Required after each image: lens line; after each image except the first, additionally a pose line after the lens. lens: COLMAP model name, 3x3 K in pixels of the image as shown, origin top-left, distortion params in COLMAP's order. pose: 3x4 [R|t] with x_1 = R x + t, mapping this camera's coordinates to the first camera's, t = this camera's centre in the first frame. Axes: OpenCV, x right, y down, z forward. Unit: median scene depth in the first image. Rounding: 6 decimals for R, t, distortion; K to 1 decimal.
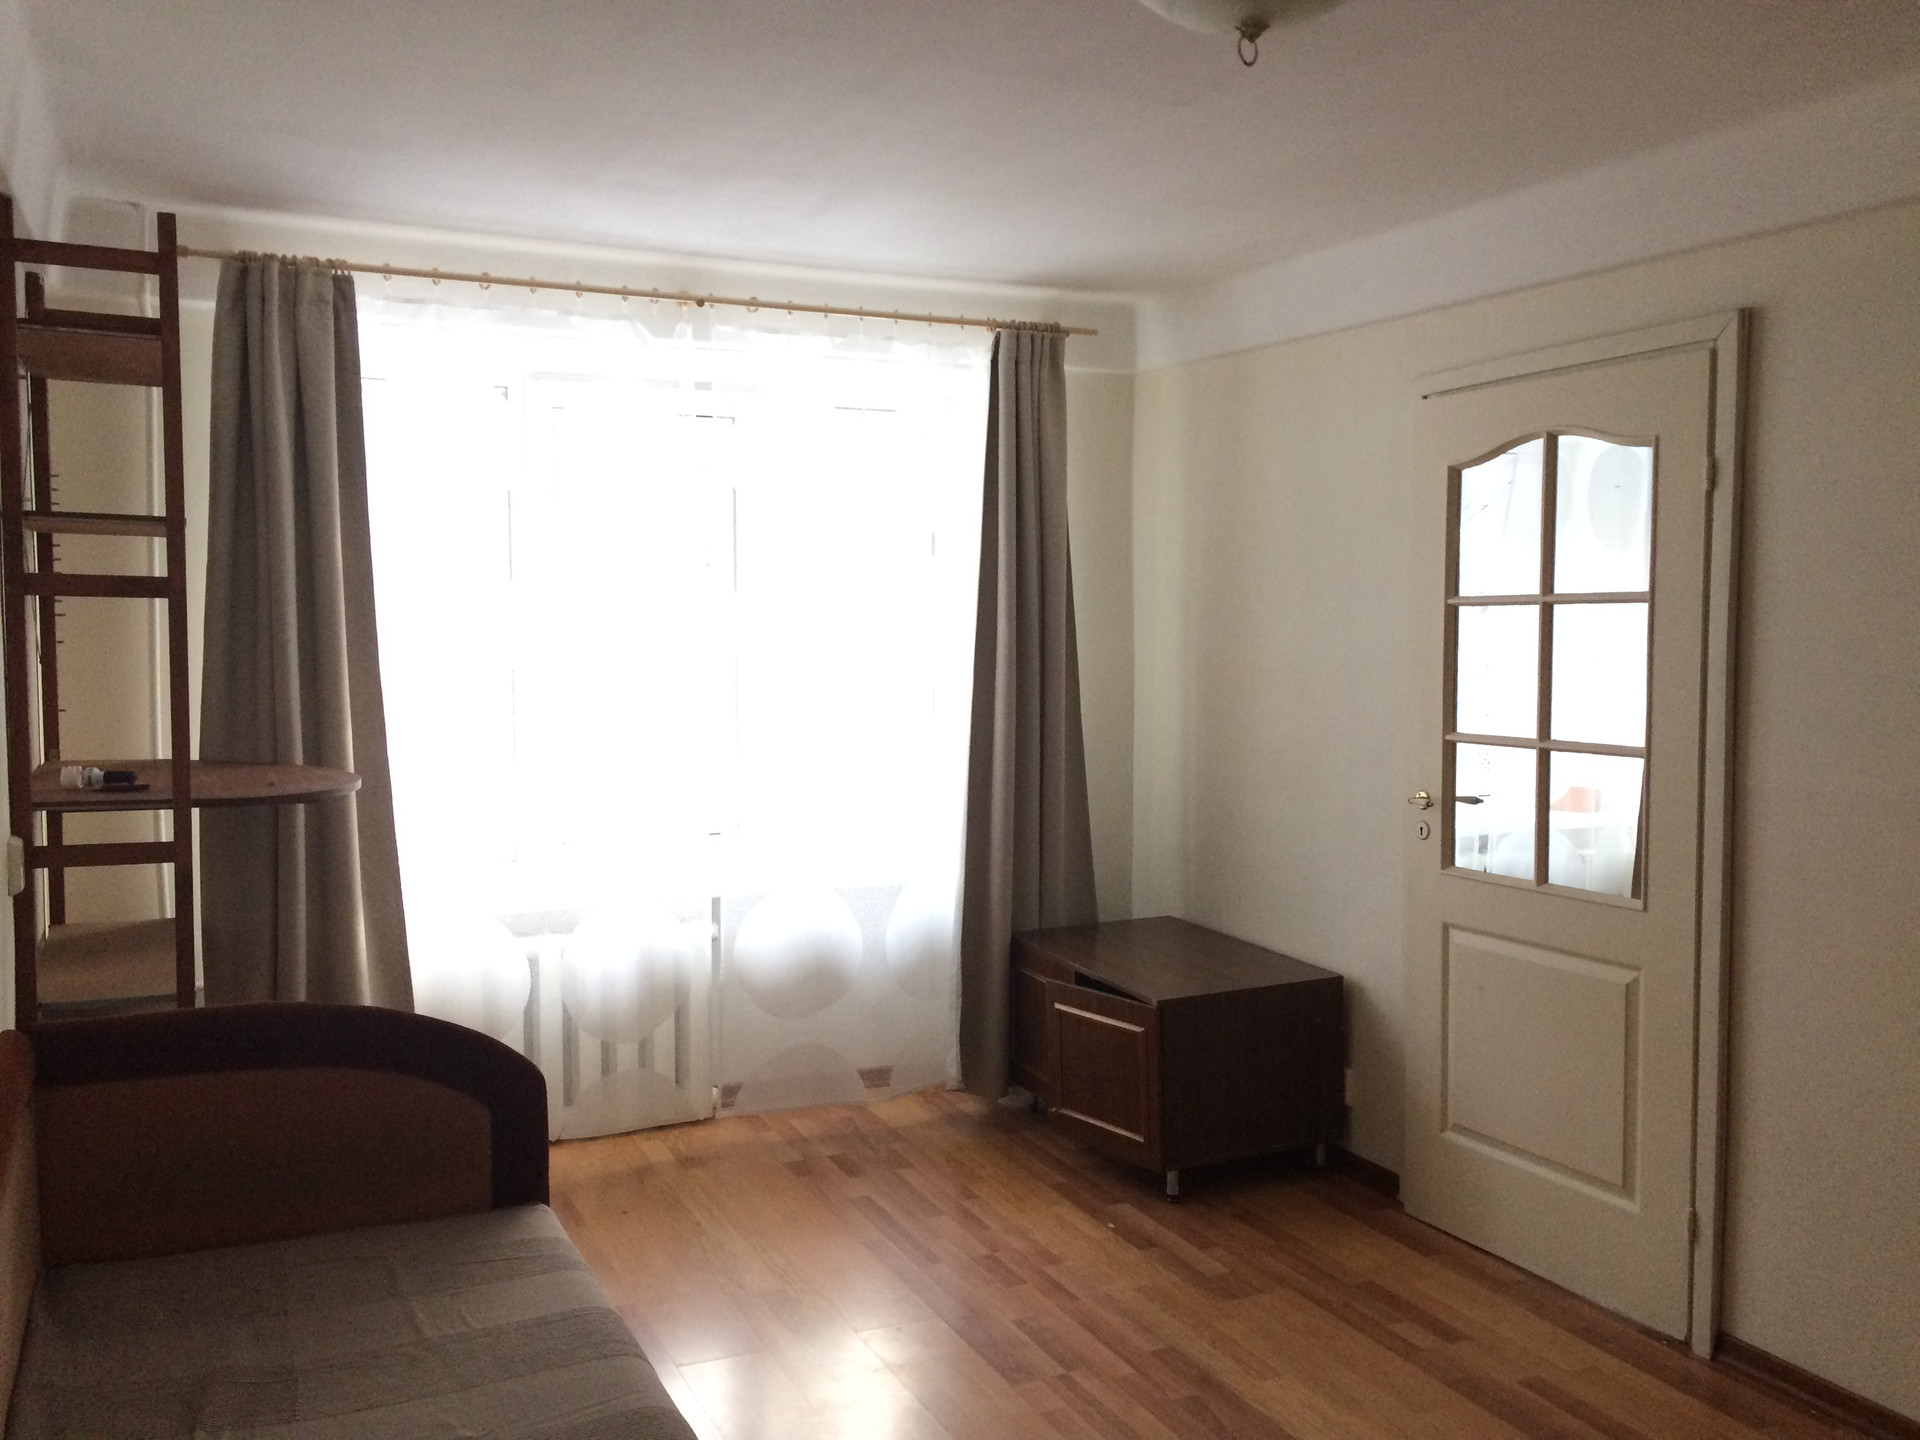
lens RADIAL K [[1628.8, 0, 960.2], [0, 1628.8, 718.2], [0, 0, 1]] dist [0.063152, -0.026758]
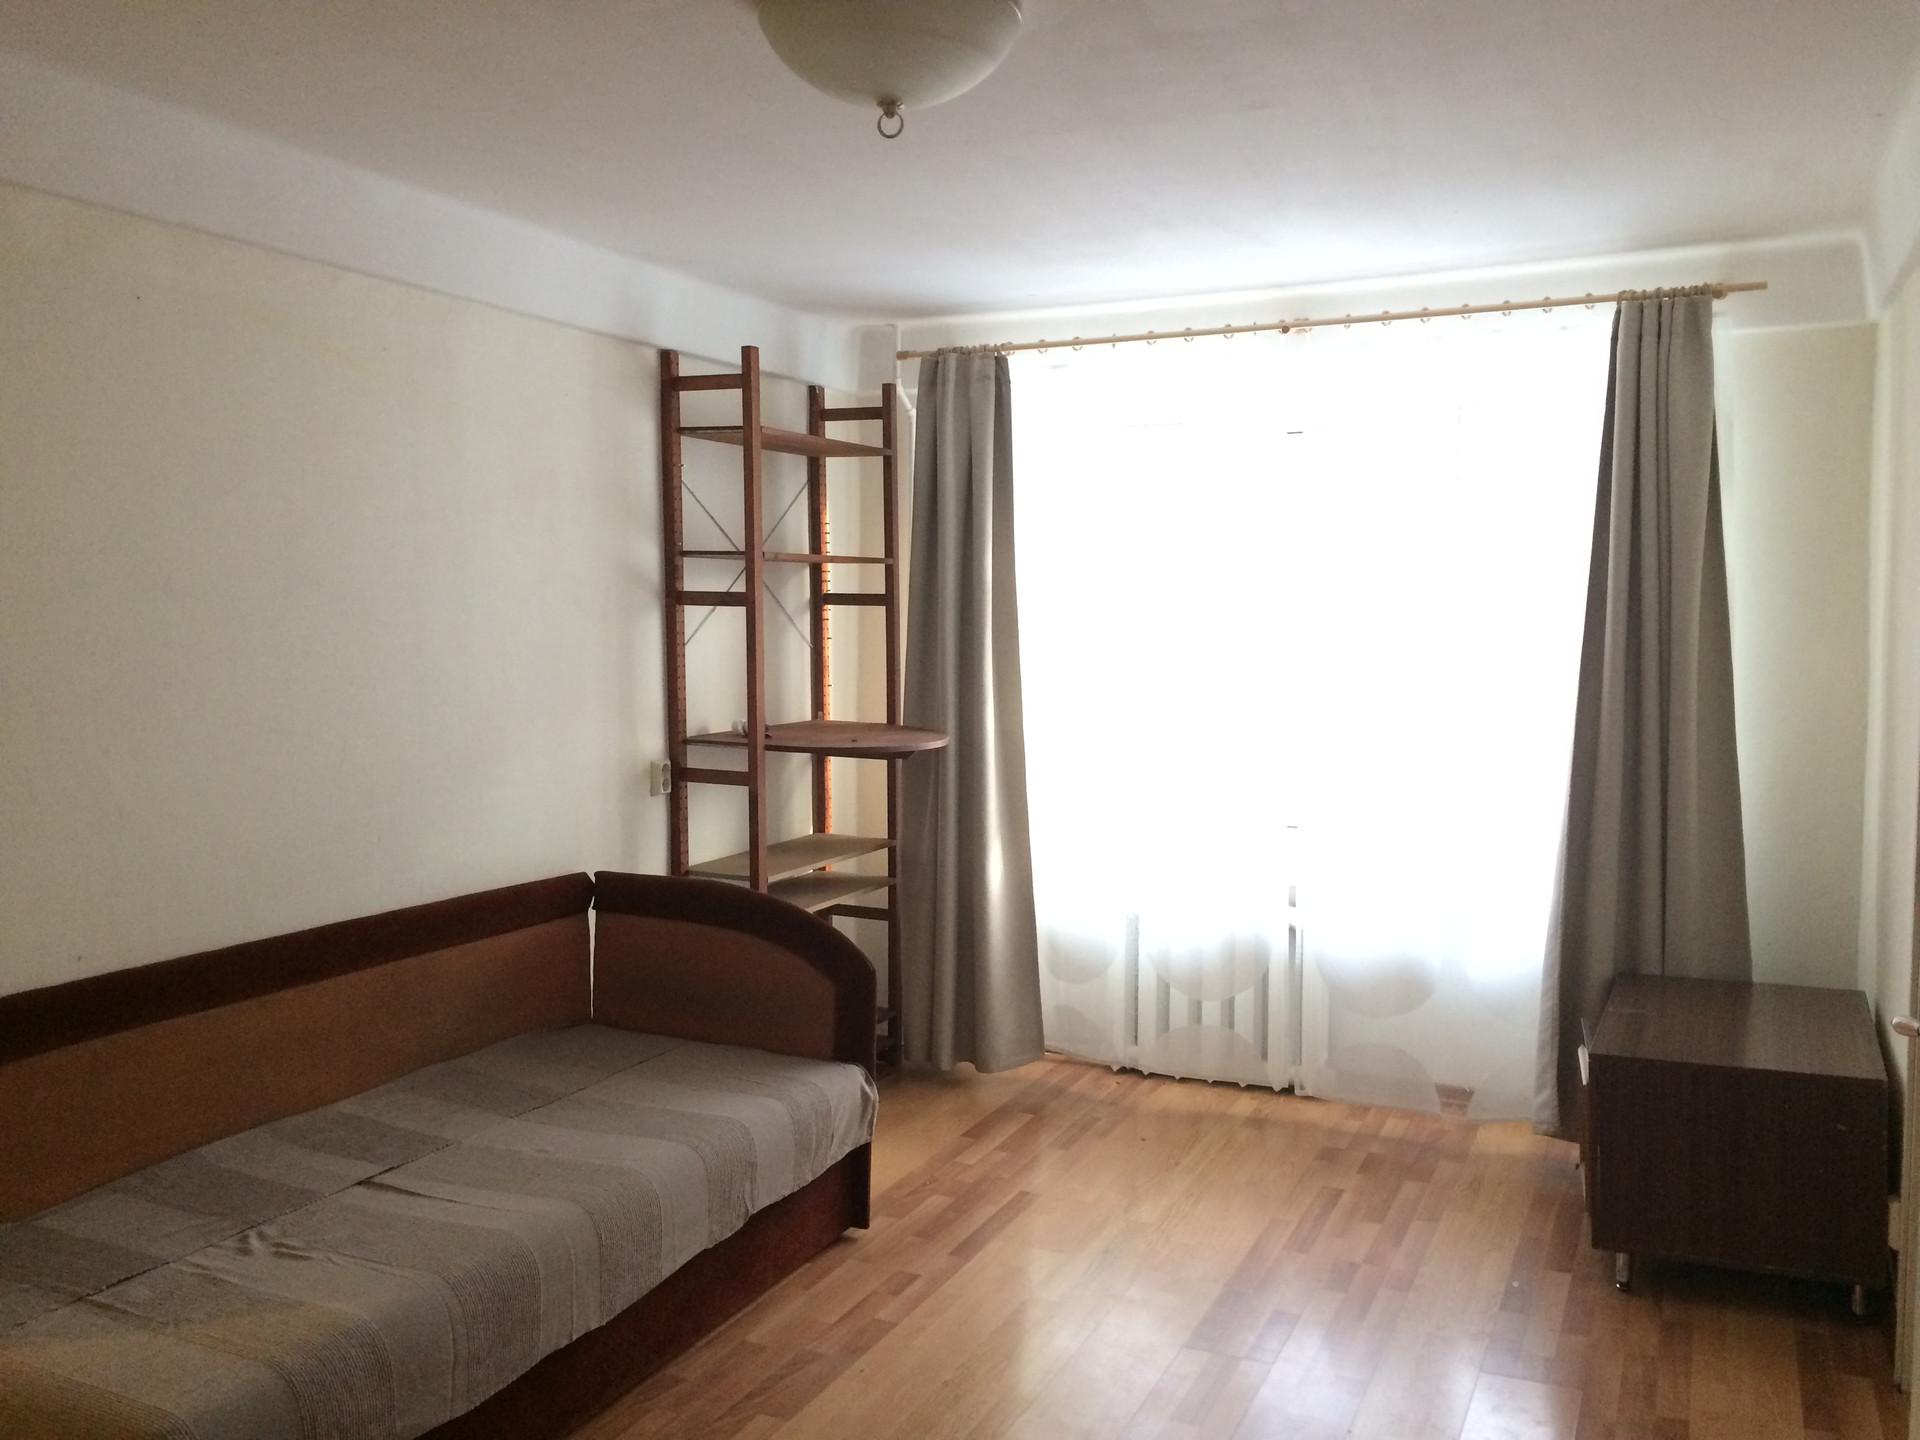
lens RADIAL K [[1628.8, 0, 961.3], [0, 1628.8, 719.5], [0, 0, 1]] dist [0.063152, -0.026758]
pose [[0.644112, 0.046429, -0.763521, 0.540038], [-0.051149, 0.998536, 0.017570, -0.005161], [0.763219, 0.027736, 0.645544, 0.148100]]
